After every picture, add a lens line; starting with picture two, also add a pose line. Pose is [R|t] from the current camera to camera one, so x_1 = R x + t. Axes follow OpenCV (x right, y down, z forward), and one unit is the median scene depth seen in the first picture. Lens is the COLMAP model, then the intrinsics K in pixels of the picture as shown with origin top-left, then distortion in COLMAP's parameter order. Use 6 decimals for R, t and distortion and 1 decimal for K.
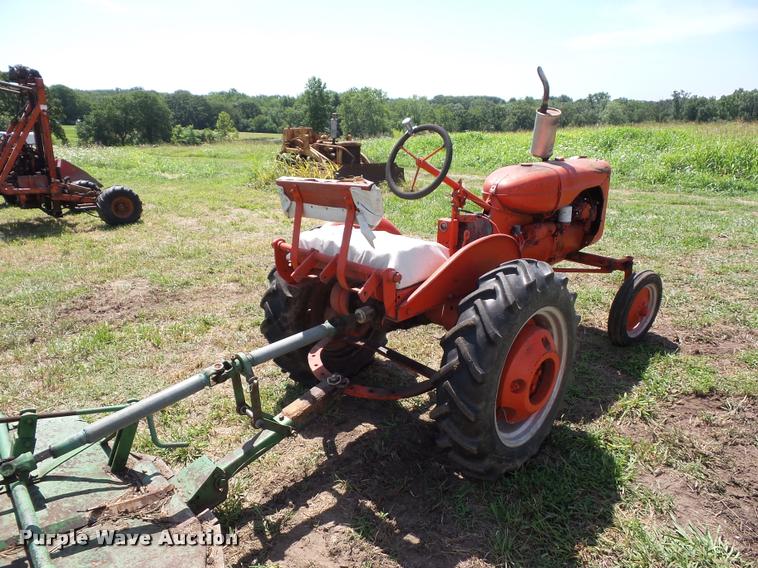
lens RADIAL K [[529.6, 0, 381.9], [0, 529.6, 286.7], [0, 0, 1]] dist [0.004393, -0.010046]
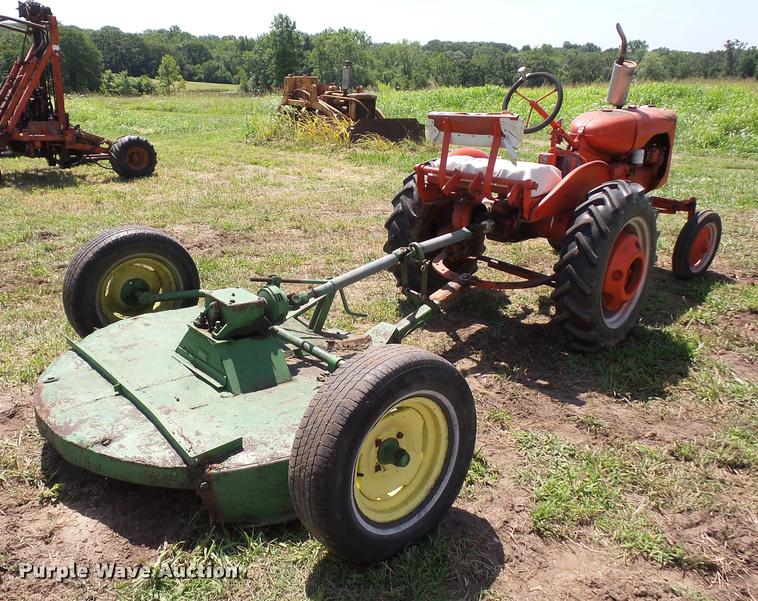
lens RADIAL K [[667.6, 0, 376.5], [0, 667.6, 287.4], [0, 0, 1]] dist [0.003865, 0.009667]
pose [[0.999563, 0.011686, 0.027161, -0.295872], [-0.011953, 0.999881, 0.009712, 0.162525], [-0.027044, -0.010033, 0.999584, -0.488436]]
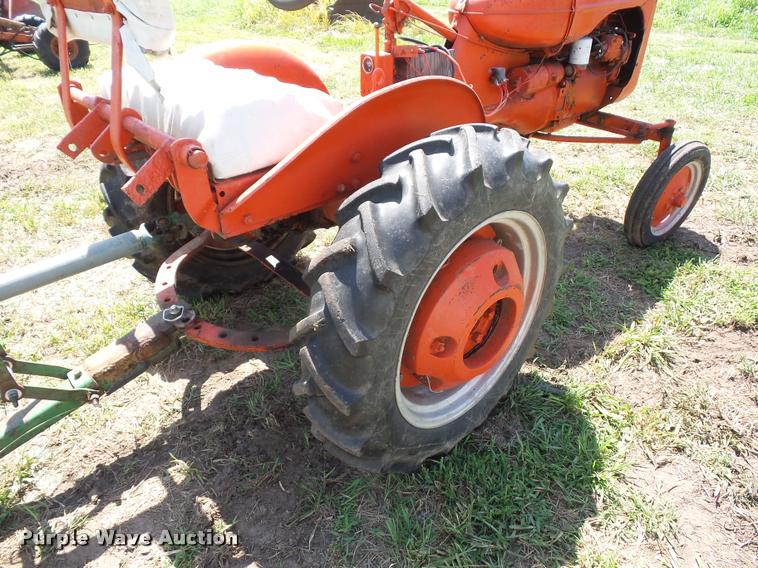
lens RADIAL K [[529.4, 0, 379.0], [0, 529.4, 284.0], [0, 0, 1]] dist [-0.004093, -0.006247]
pose [[0.998574, 0.029700, -0.044372, 0.163665], [-0.017482, 0.967081, 0.253866, -0.023974], [0.050451, -0.252728, 0.966221, 0.342269]]
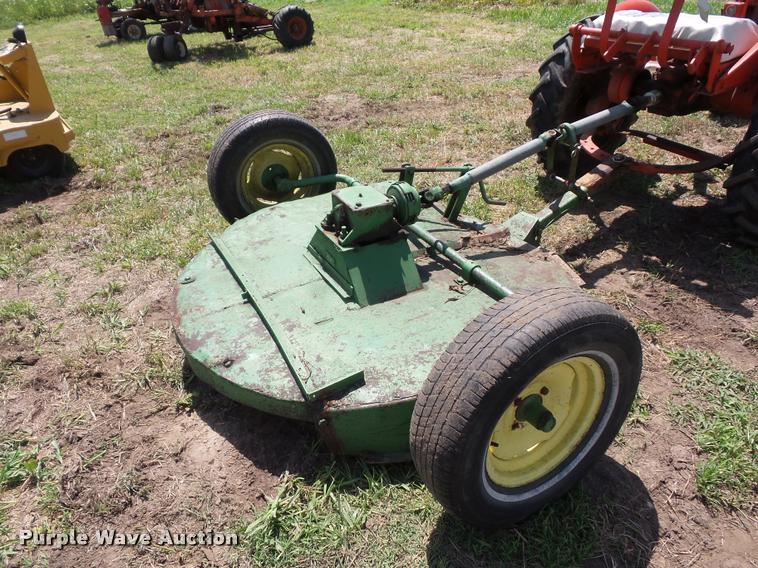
lens RADIAL K [[529.6, 0, 381.9], [0, 529.6, 286.7], [0, 0, 1]] dist [0.004393, -0.010046]
pose [[0.980336, 0.057372, -0.188812, -0.308631], [-0.000638, 0.957721, 0.287696, 0.098239], [0.197335, -0.281919, 0.938925, -0.206442]]
